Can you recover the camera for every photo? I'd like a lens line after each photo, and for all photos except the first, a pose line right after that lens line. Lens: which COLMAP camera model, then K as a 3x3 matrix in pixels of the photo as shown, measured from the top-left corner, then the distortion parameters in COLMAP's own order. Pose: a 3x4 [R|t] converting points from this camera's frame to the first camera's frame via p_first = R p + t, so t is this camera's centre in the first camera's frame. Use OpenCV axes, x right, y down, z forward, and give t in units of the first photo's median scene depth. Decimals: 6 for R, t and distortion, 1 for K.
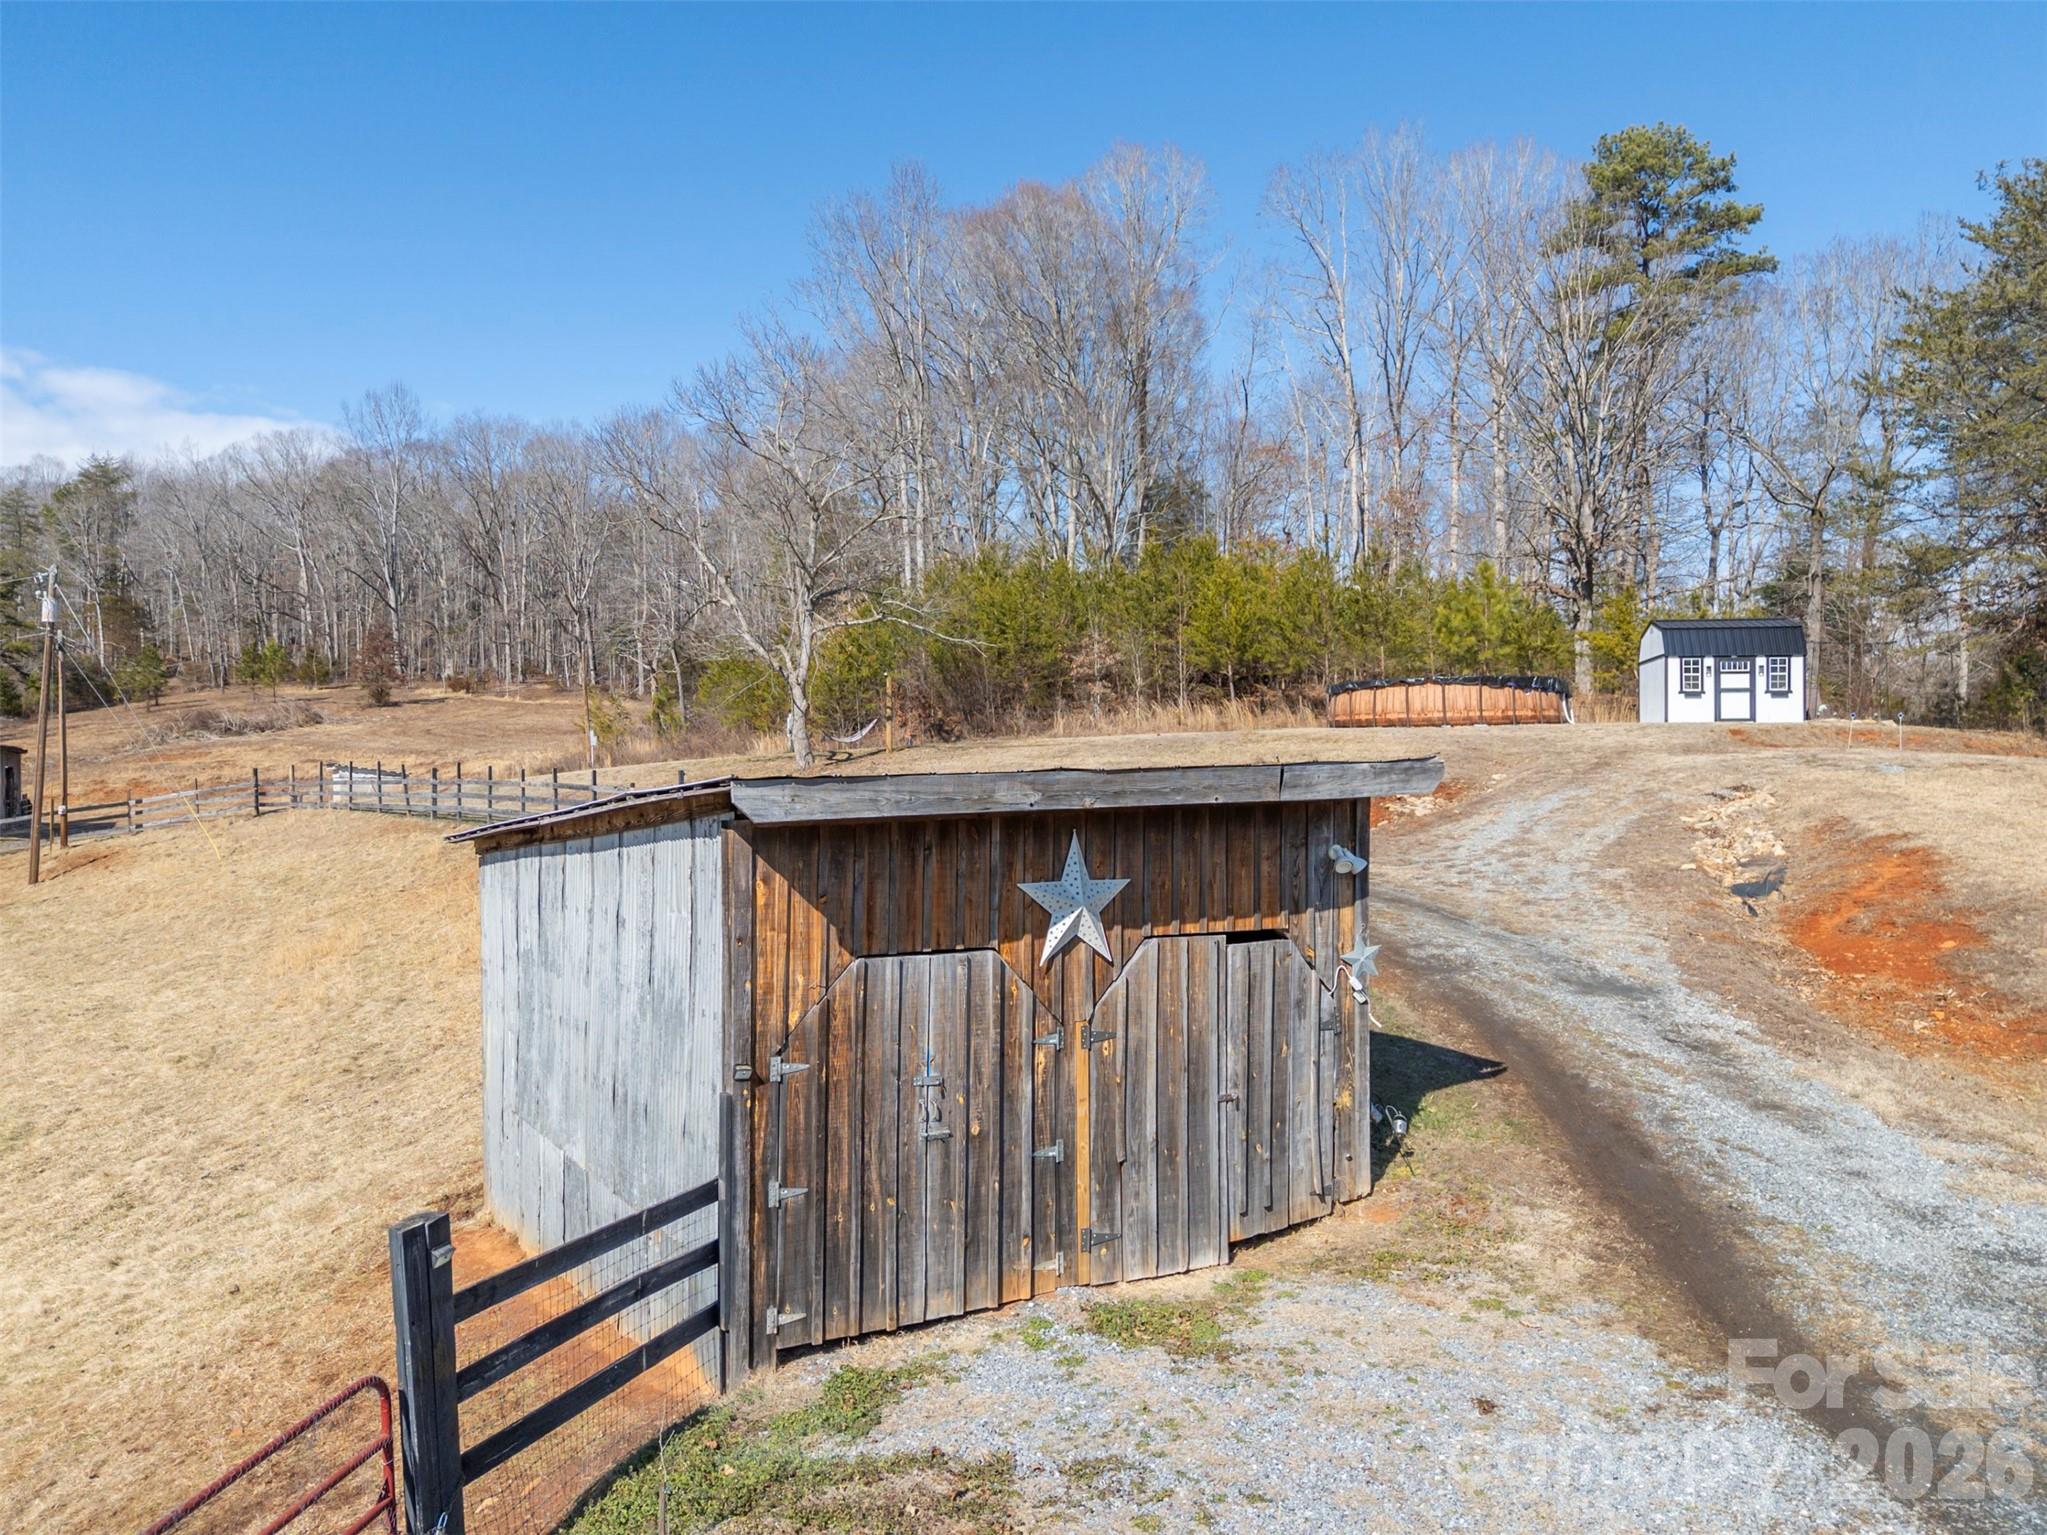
lens RADIAL K [[1481.4, 0, 1012.3], [0, 1481.4, 776.8], [0, 0, 1]] dist [0.076936, -0.071514]
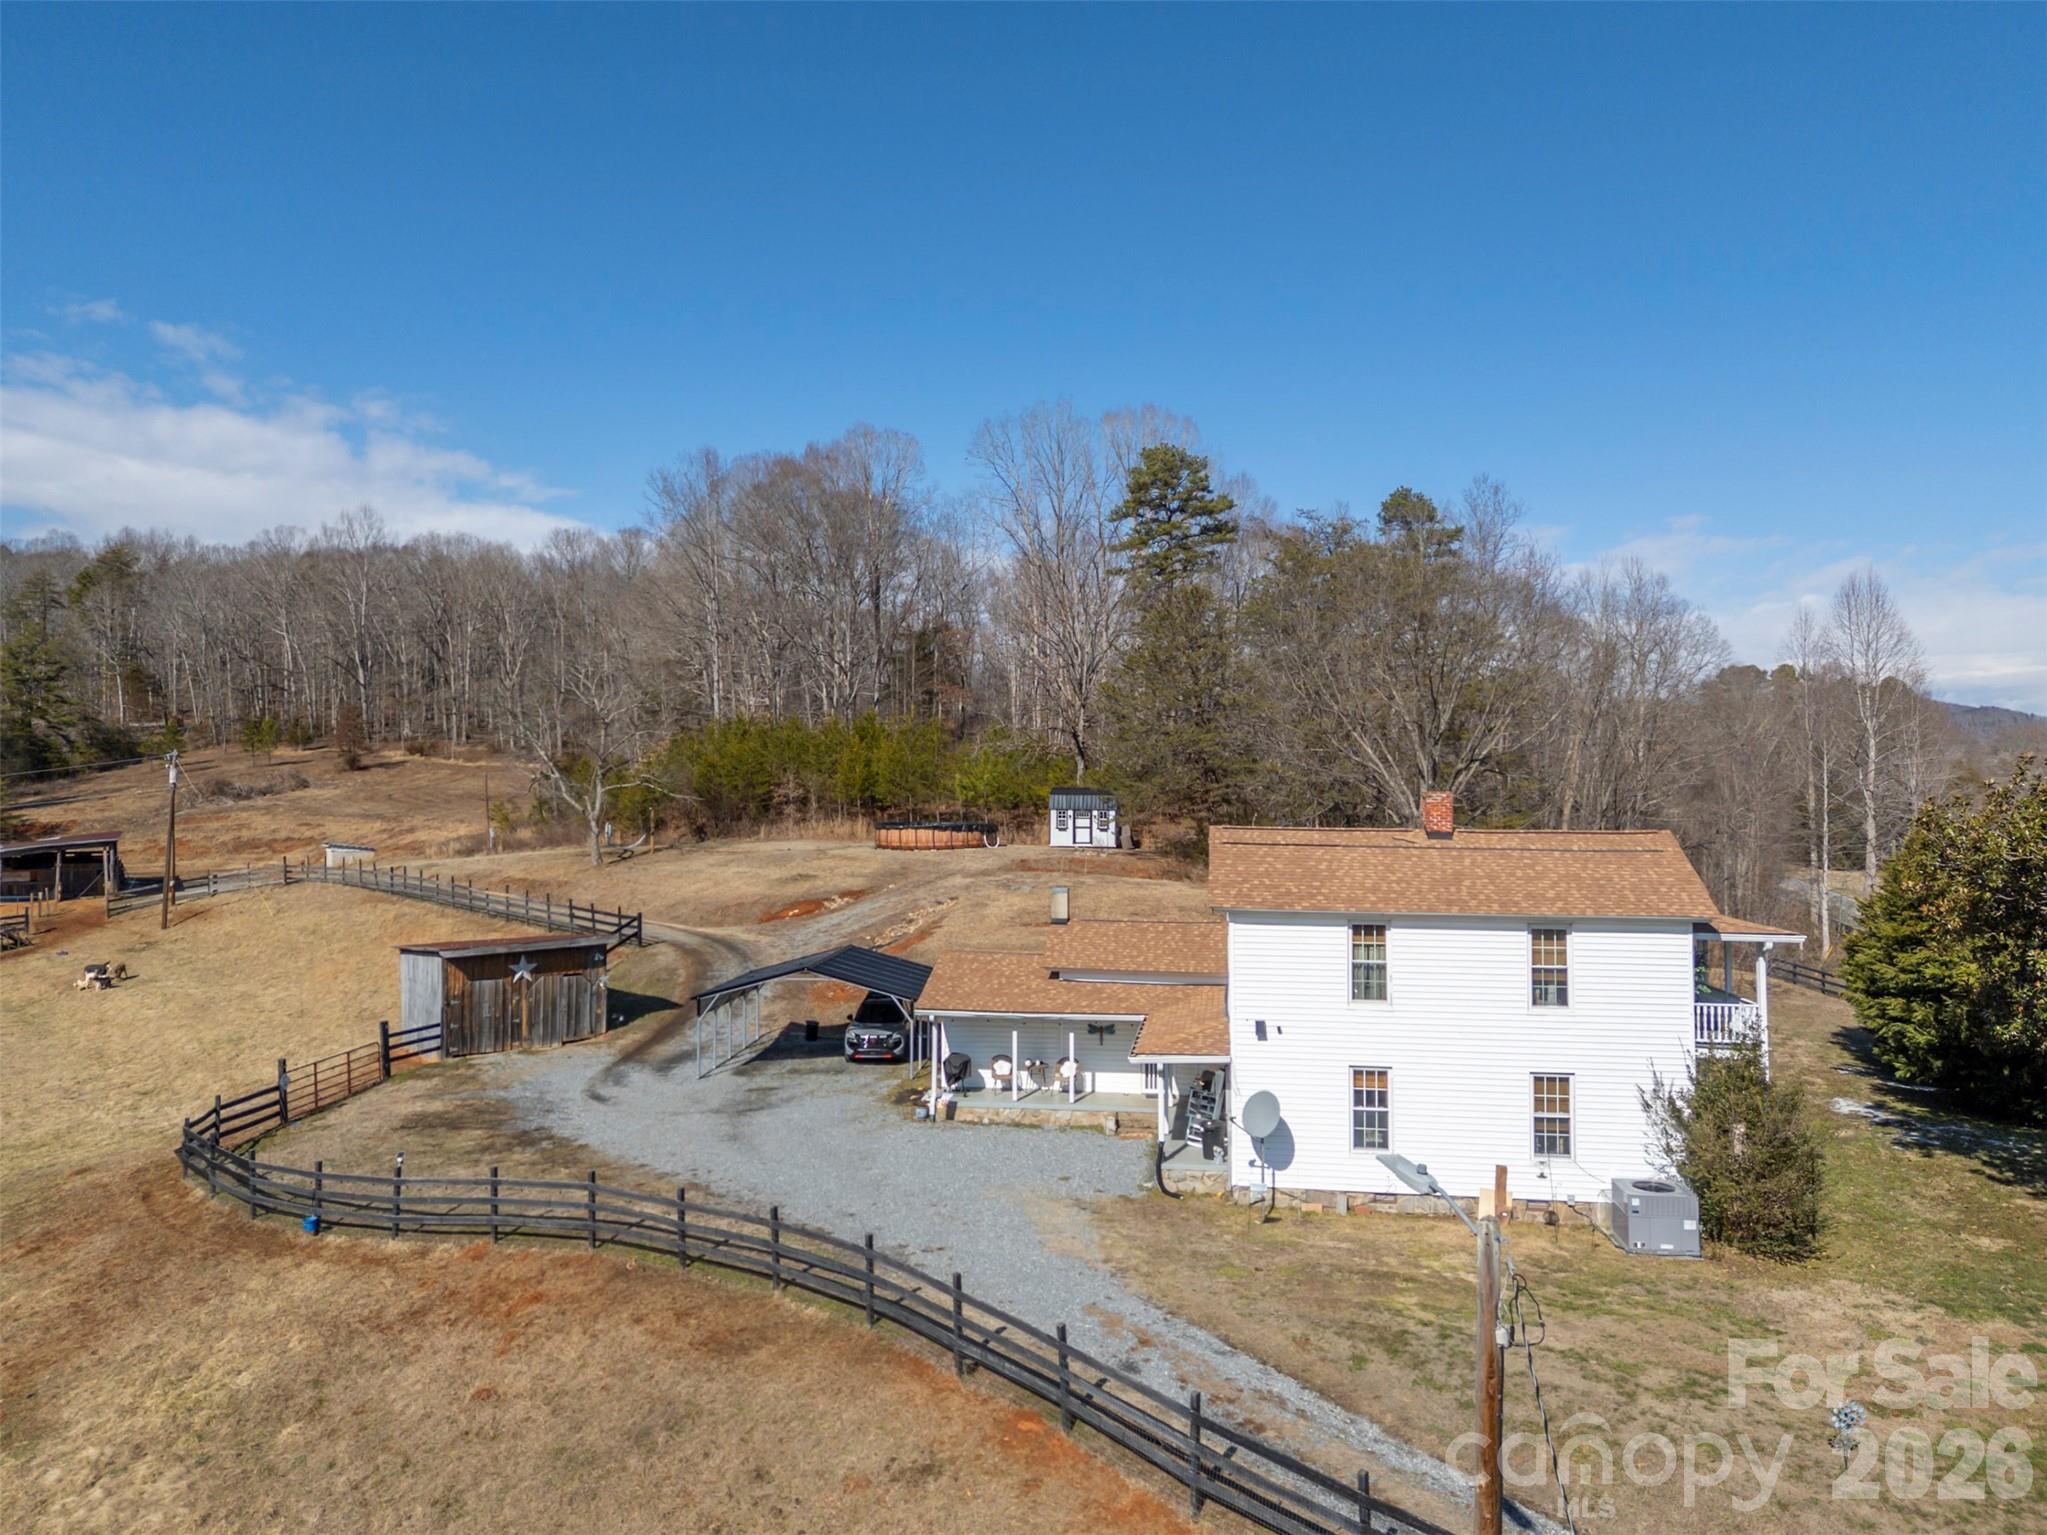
lens RADIAL K [[1499.4, 0, 1031.1], [0, 1499.4, 755.5], [0, 0, 1]] dist [0.089251, -0.076230]
pose [[0.999647, 0.002807, 0.026431, 0.364214], [-0.002565, 0.999954, -0.009207, -0.132540], [-0.026455, 0.009136, 0.999608, -0.927062]]
